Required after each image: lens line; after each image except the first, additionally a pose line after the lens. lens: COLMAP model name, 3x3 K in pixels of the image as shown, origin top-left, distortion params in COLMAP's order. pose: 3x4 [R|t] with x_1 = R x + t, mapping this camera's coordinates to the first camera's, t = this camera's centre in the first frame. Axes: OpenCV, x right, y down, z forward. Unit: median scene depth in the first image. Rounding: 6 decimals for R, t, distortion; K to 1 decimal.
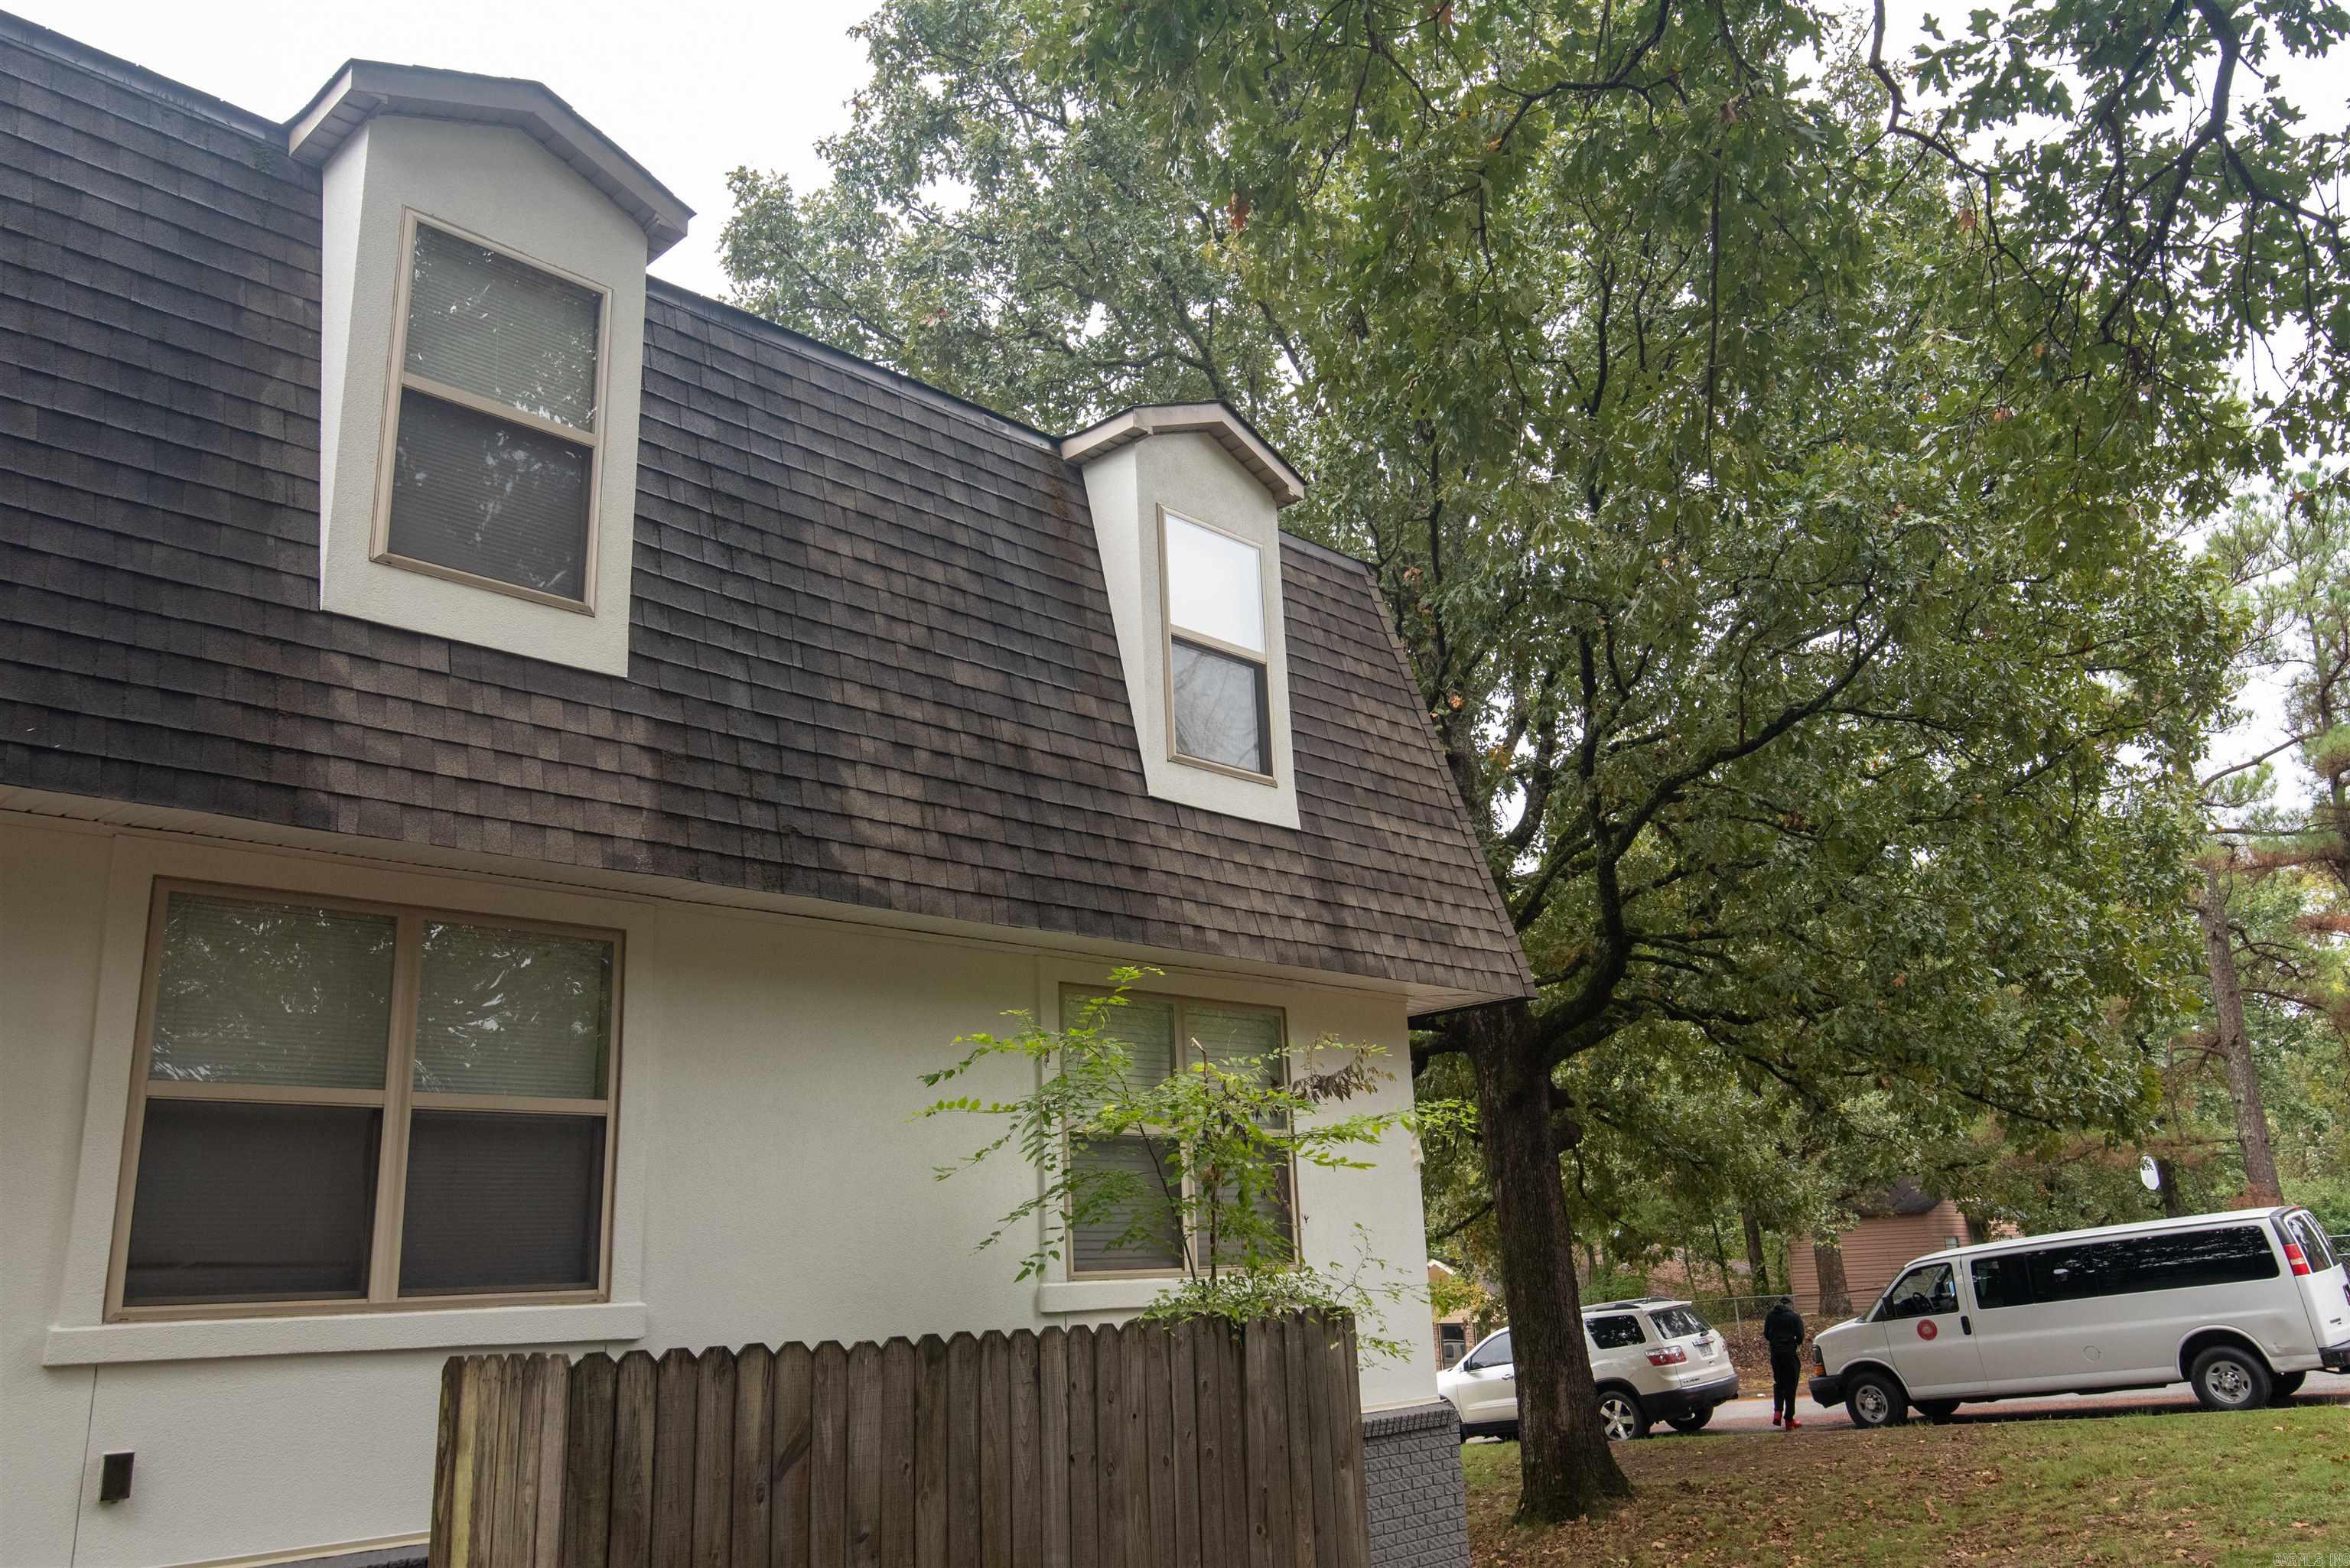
lens RADIAL K [[1815.3, 0, 1175.4], [0, 1815.3, 794.1], [0, 0, 1]] dist [0.017731, 0.009199]
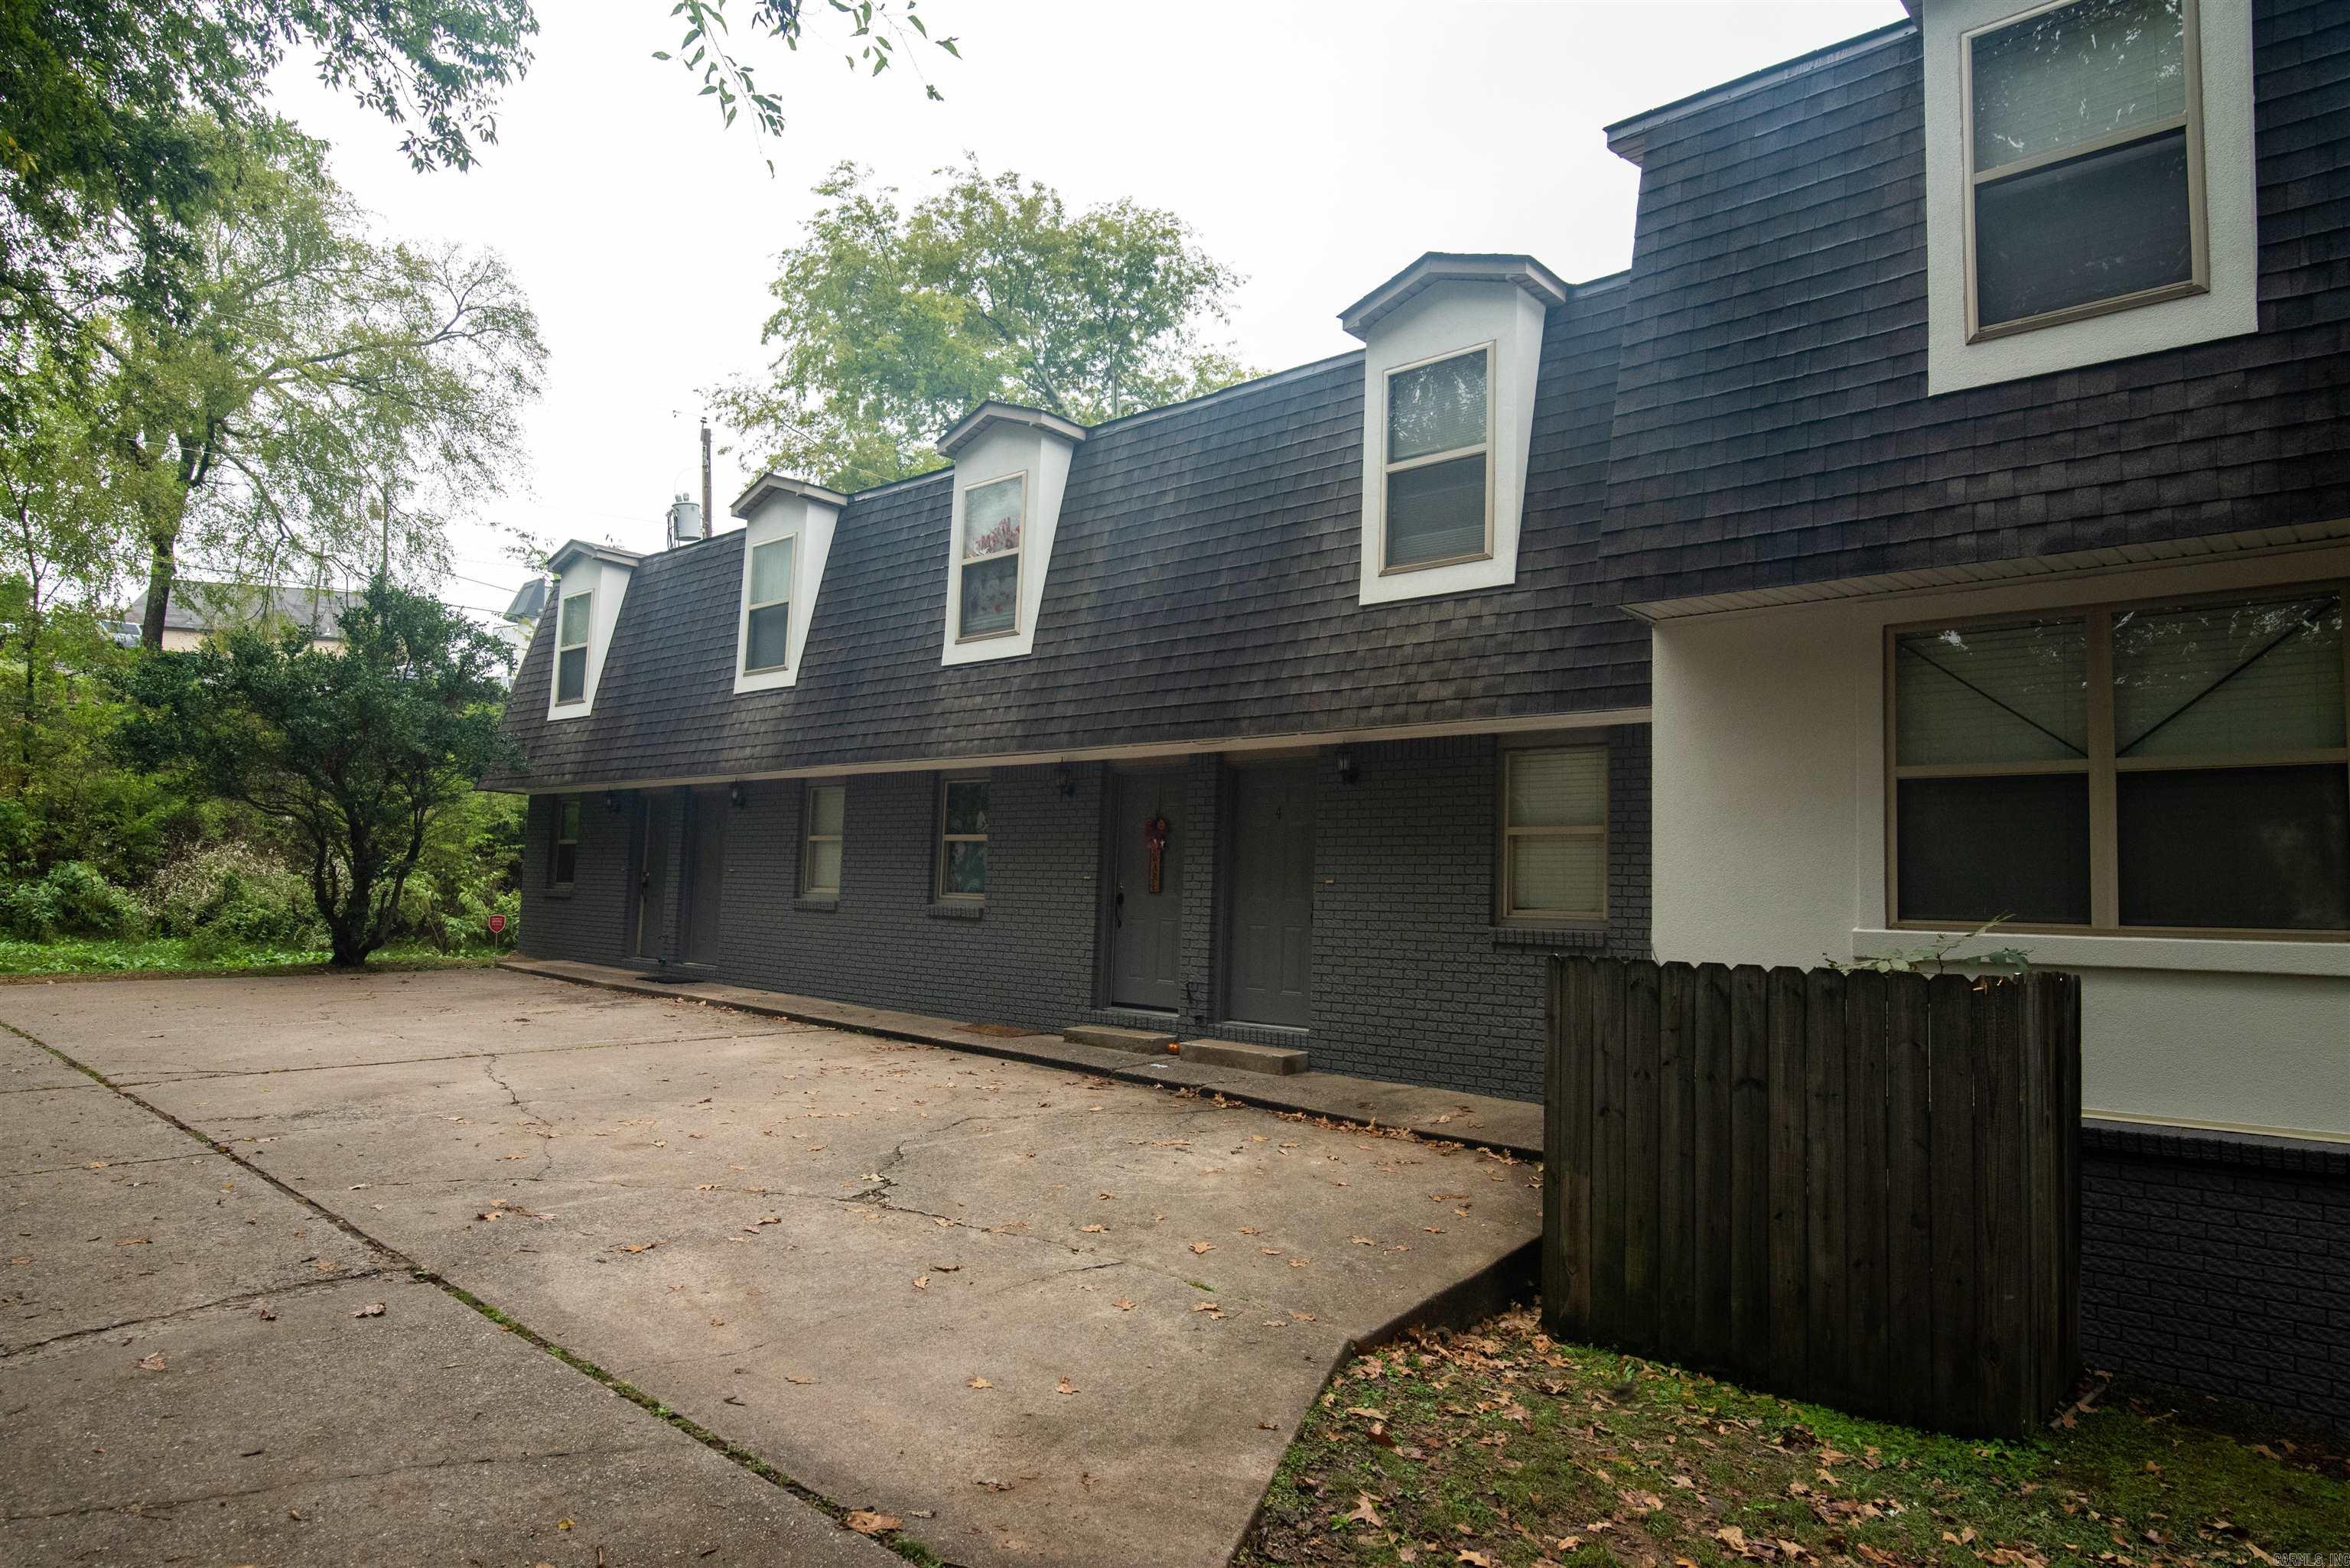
lens RADIAL K [[1504.3, 0, 1171.0], [0, 1504.3, 780.4], [0, 0, 1]] dist [0.001213, 0.000171]
pose [[0.021773, -0.050564, -0.998483, 0.568928], [0.238110, 0.970244, -0.043941, 0.079344], [0.970994, -0.236792, 0.033165, 0.387674]]
